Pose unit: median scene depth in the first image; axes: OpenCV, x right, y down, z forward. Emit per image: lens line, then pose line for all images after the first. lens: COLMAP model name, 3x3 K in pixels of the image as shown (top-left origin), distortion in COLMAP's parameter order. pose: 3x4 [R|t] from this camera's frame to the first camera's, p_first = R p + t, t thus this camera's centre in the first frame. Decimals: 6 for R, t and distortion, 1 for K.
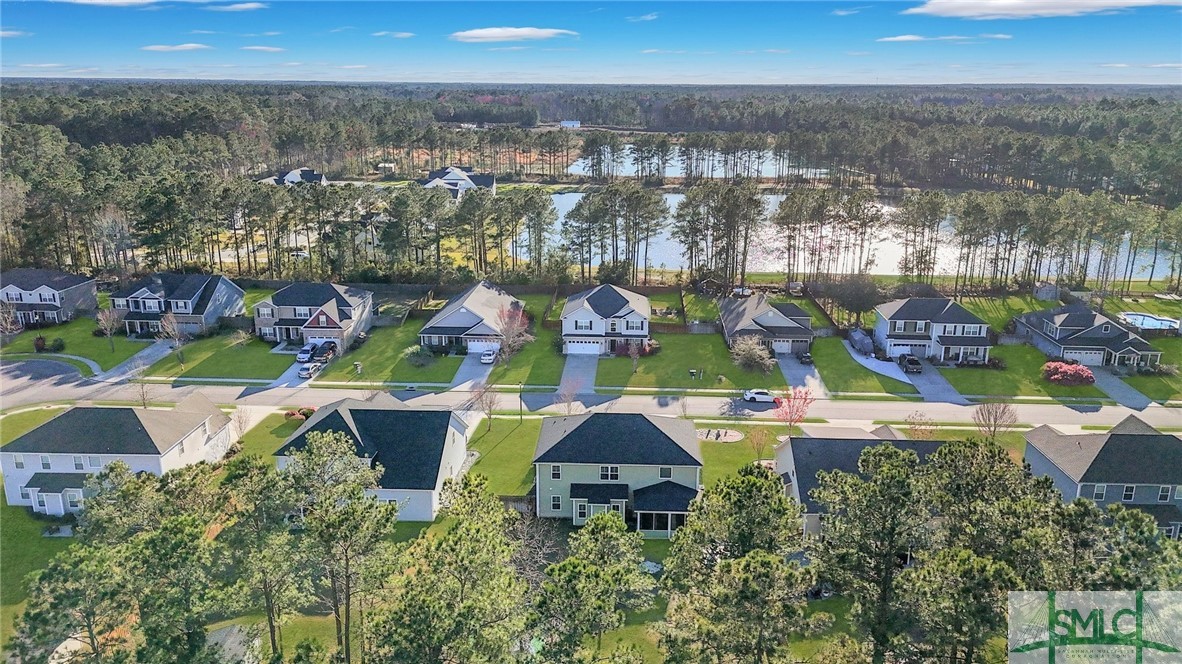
lens RADIAL K [[875.6, 0, 586.7], [0, 875.6, 329.8], [0, 0, 1]] dist [0.036316, -0.004134]
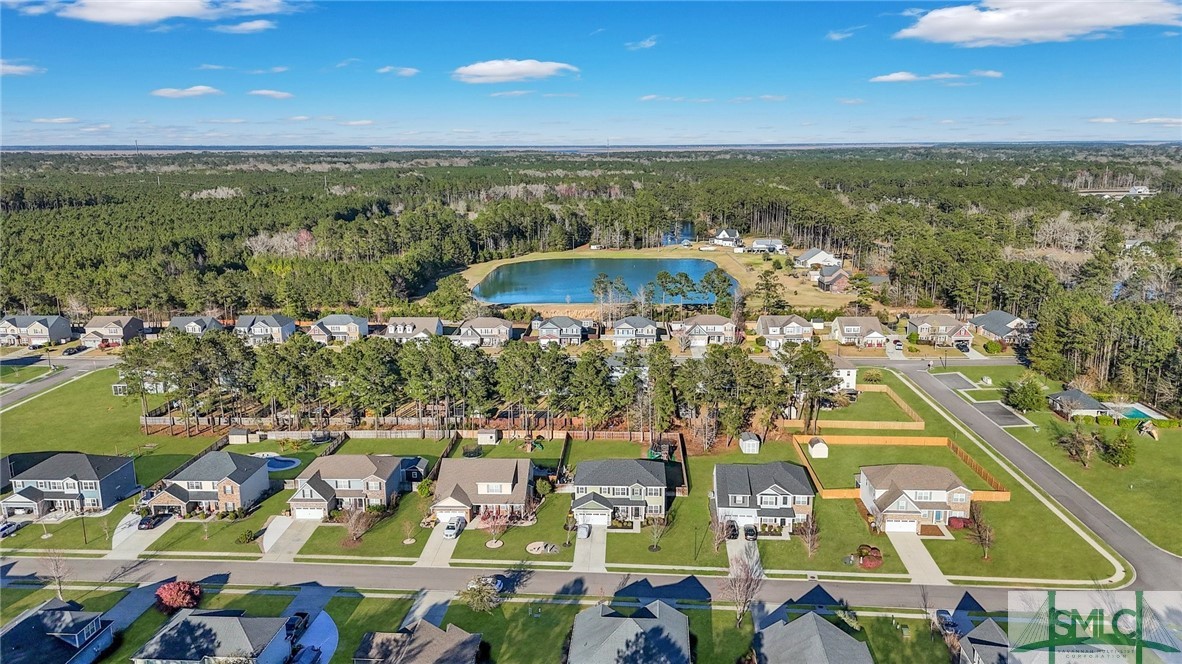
lens RADIAL K [[875.6, 0, 586.7], [0, 875.6, 329.8], [0, 0, 1]] dist [0.036316, -0.004134]
pose [[-0.999895, -0.002535, 0.014302, 0.056804], [0.004365, 0.886690, 0.462344, -0.695117], [-0.013853, 0.462358, -0.886585, 1.766486]]
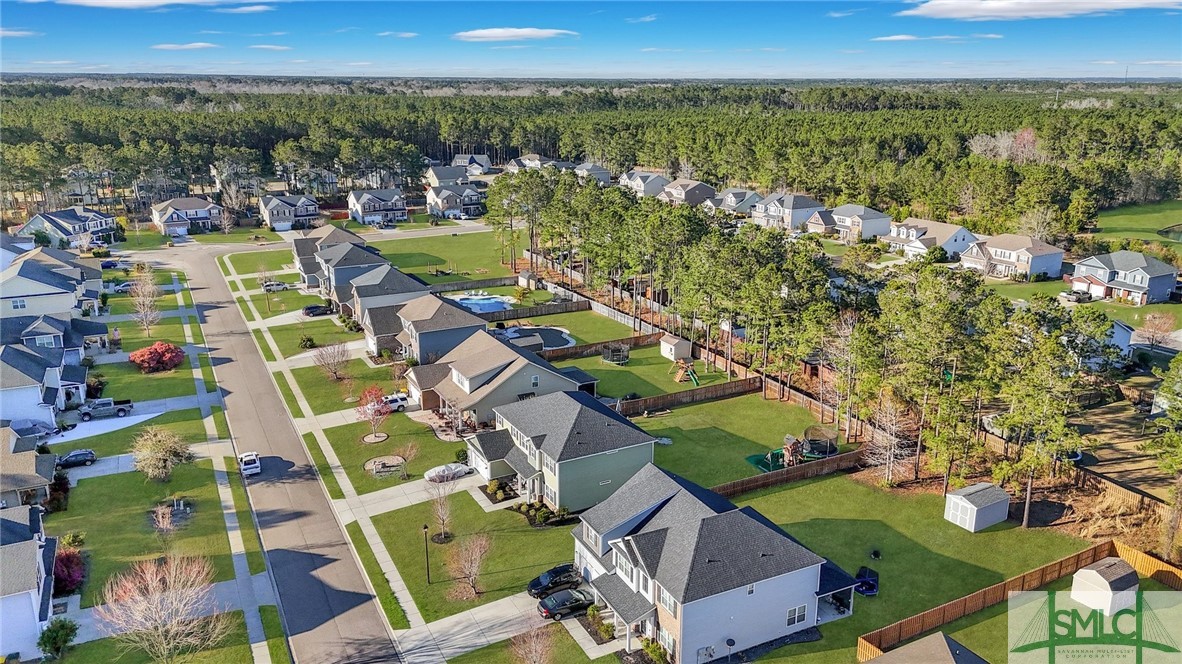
lens RADIAL K [[875.6, 0, 586.7], [0, 875.6, 329.8], [0, 0, 1]] dist [0.036316, -0.004134]
pose [[-0.499582, -0.244809, 0.830955, -0.583715], [0.224714, 0.889777, 0.397240, -0.279198], [-0.836613, 0.385181, -0.389505, 0.975028]]
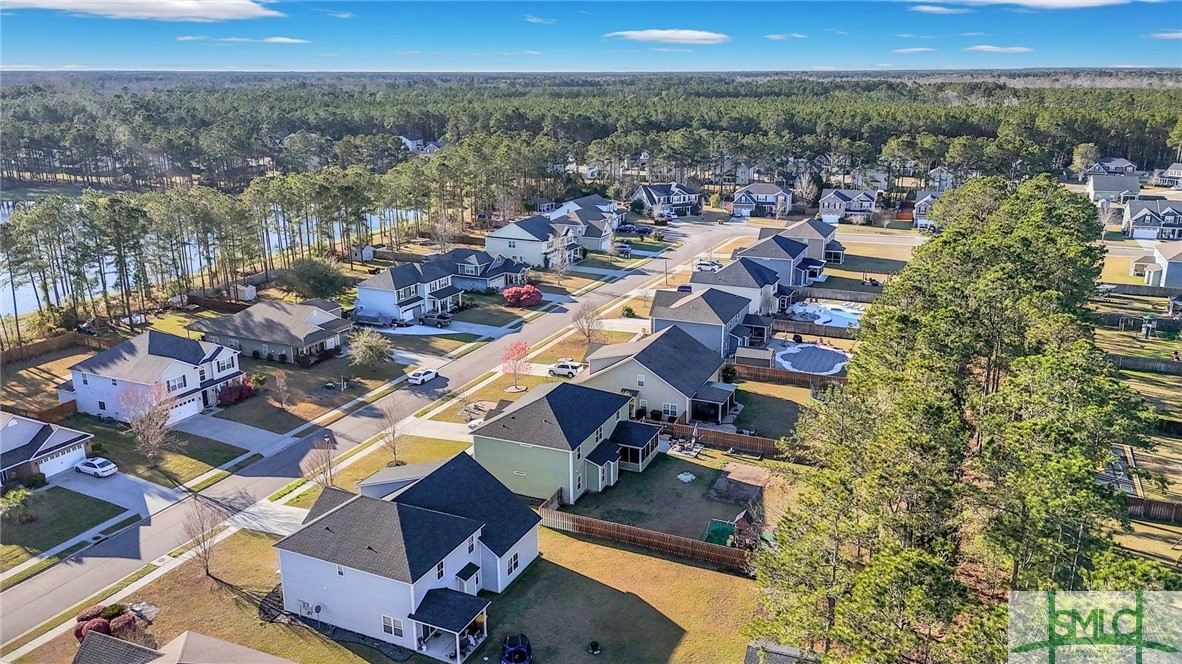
lens RADIAL K [[875.6, 0, 586.7], [0, 875.6, 329.8], [0, 0, 1]] dist [0.036316, -0.004134]
pose [[0.374893, -0.265448, 0.888252, -0.618784], [0.253958, 0.950885, 0.176980, -0.109298], [-0.891605, 0.159230, 0.423893, 0.361826]]
